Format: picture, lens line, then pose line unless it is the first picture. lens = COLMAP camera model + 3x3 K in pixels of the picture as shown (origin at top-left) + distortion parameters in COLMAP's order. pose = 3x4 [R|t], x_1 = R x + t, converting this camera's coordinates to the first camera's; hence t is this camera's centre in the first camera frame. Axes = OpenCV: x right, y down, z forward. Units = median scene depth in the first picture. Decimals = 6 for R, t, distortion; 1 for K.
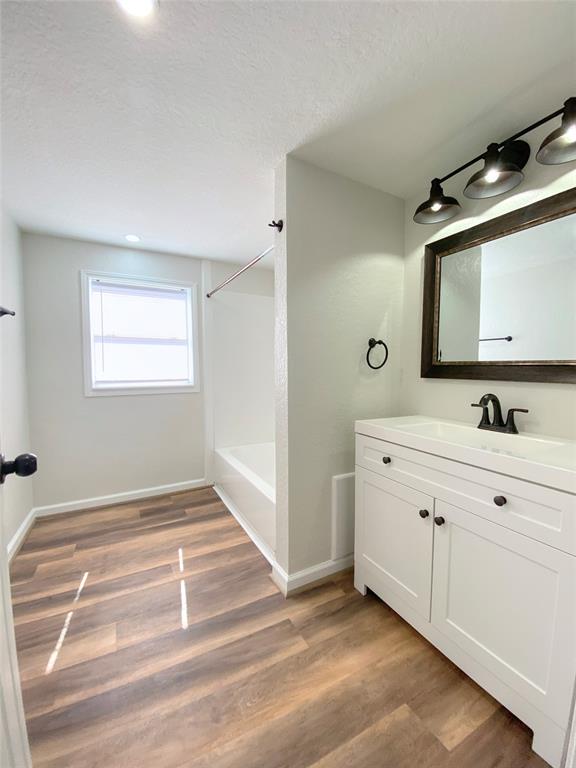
lens RADIAL K [[313.9, 0, 292.5], [0, 313.9, 385.5], [0, 0, 1]] dist [0.021002, -0.021616]
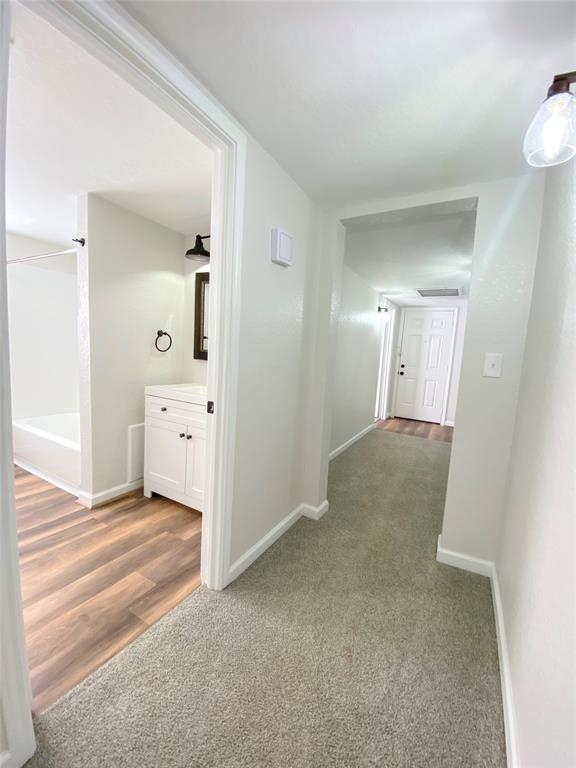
lens RADIAL K [[313.9, 0, 292.5], [0, 313.9, 385.5], [0, 0, 1]] dist [0.021002, -0.021616]
pose [[0.847905, -0.008577, 0.530078, 0.001539], [-0.030097, 0.997478, 0.064284, -0.009825], [-0.529292, -0.070460, 0.845509, -0.650189]]
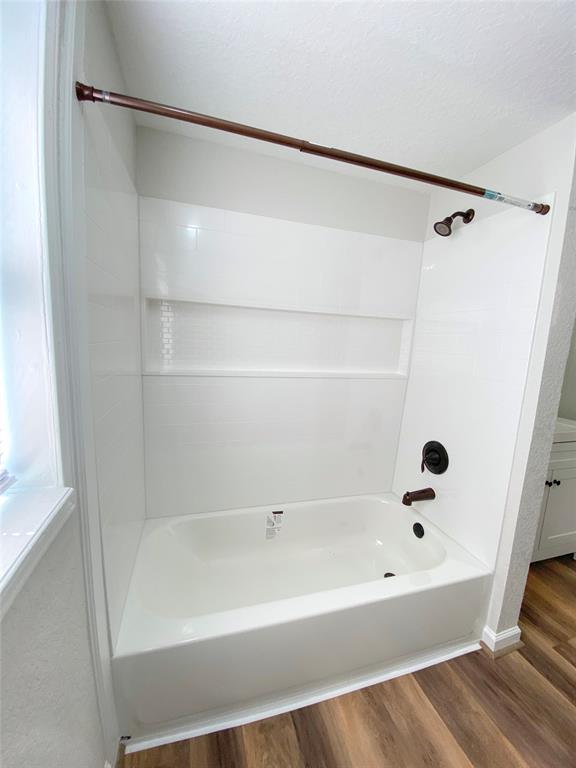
lens RADIAL K [[313.9, 0, 292.5], [0, 313.9, 385.5], [0, 0, 1]] dist [0.021002, -0.021616]
pose [[0.196089, -0.125069, 0.972577, -0.916877], [0.013844, 0.992087, 0.124786, -0.189915], [-0.980488, -0.011005, 0.196269, 1.464414]]
